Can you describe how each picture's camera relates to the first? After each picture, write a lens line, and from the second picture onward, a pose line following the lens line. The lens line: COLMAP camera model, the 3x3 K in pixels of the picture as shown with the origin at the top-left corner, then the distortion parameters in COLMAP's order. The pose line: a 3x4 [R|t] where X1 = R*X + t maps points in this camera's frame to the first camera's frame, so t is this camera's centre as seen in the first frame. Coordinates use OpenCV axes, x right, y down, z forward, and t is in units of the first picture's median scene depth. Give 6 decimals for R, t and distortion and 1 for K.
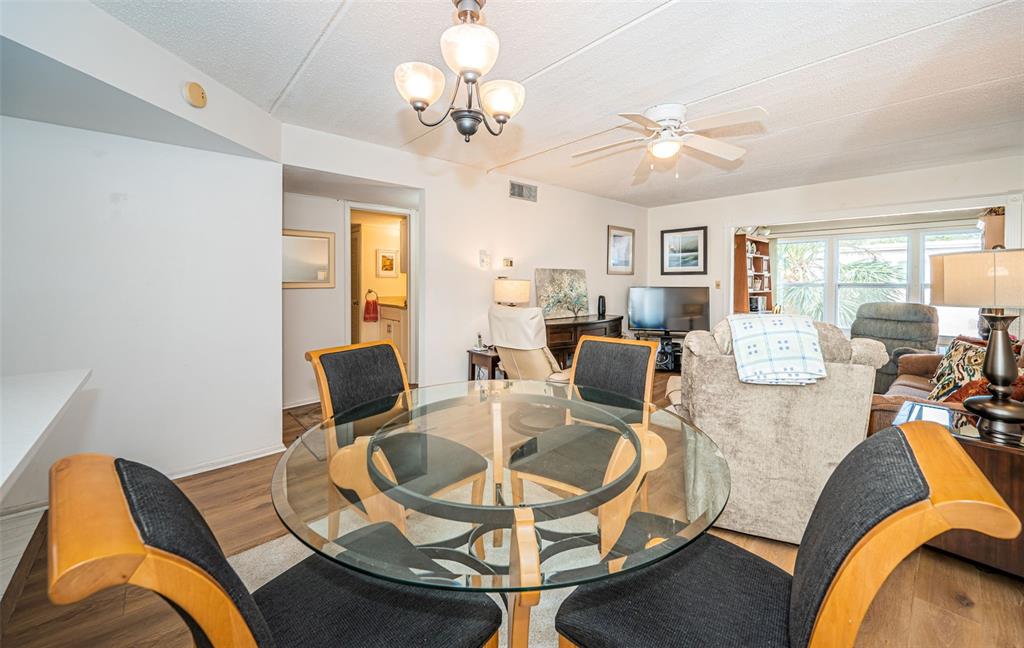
lens RADIAL K [[394.4, 0, 517.2], [0, 394.4, 295.8], [0, 0, 1]] dist [0.000524, 0.000087]
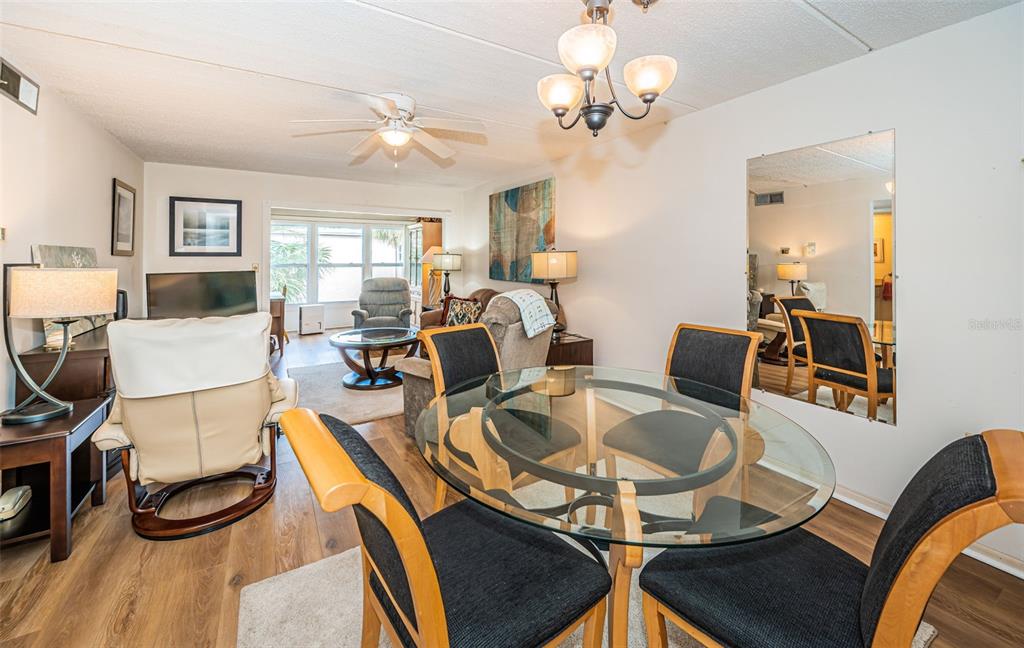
lens RADIAL K [[408.3, 0, 514.2], [0, 408.3, 254.7], [0, 0, 1]] dist [0.001295, -0.000171]
pose [[0.198412, 0.006846, 0.980095, -0.336911], [0.037638, 0.999185, -0.014599, -0.025151], [-0.979396, 0.039785, 0.197992, 0.275212]]
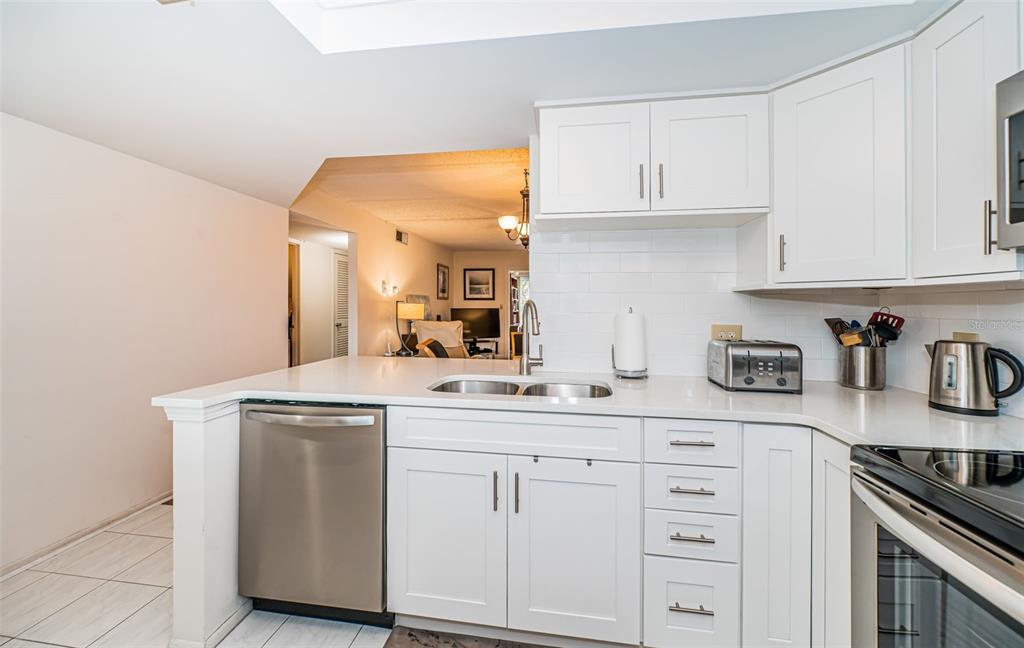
lens RADIAL K [[392.3, 0, 512.6], [0, 392.3, 308.5], [0, 0, 1]] dist [-0.000172, -0.000098]
pose [[0.767583, -0.003349, 0.640941, -0.514027], [0.018665, 0.999679, -0.017129, 0.006263], [-0.640678, 0.025111, 0.767399, -0.236743]]
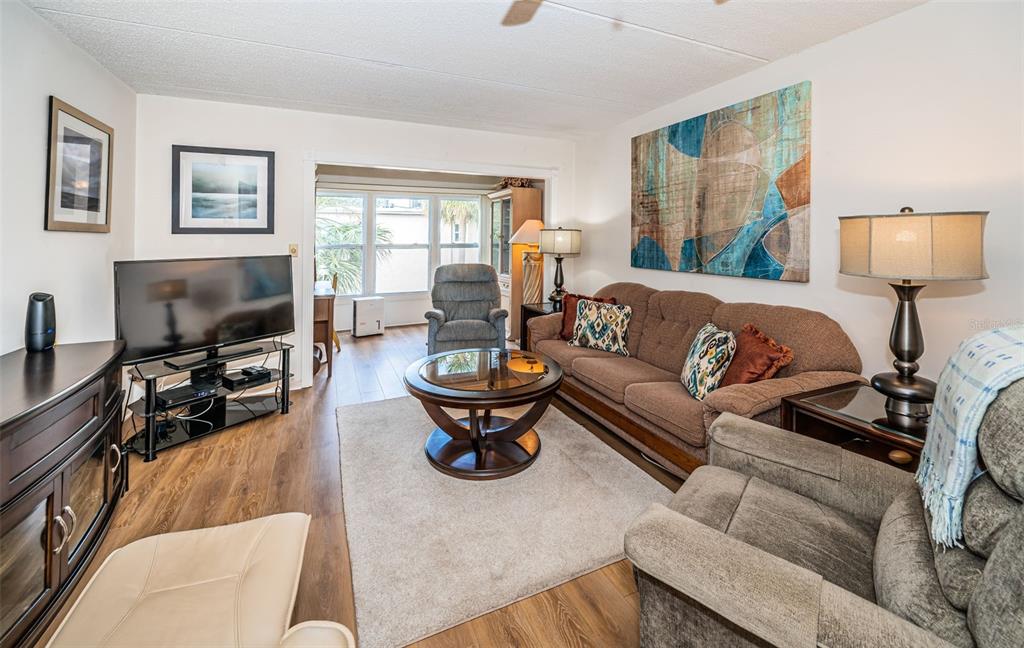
lens RADIAL K [[416.4, 0, 509.2], [0, 416.4, 226.0], [0, 0, 1]] dist [0.000730, -0.000040]
pose [[0.318309, 0.025894, 0.947633, 0.001101], [0.040836, 0.998324, -0.040996, -0.029721], [-0.947107, 0.051747, 0.316718, 0.554853]]
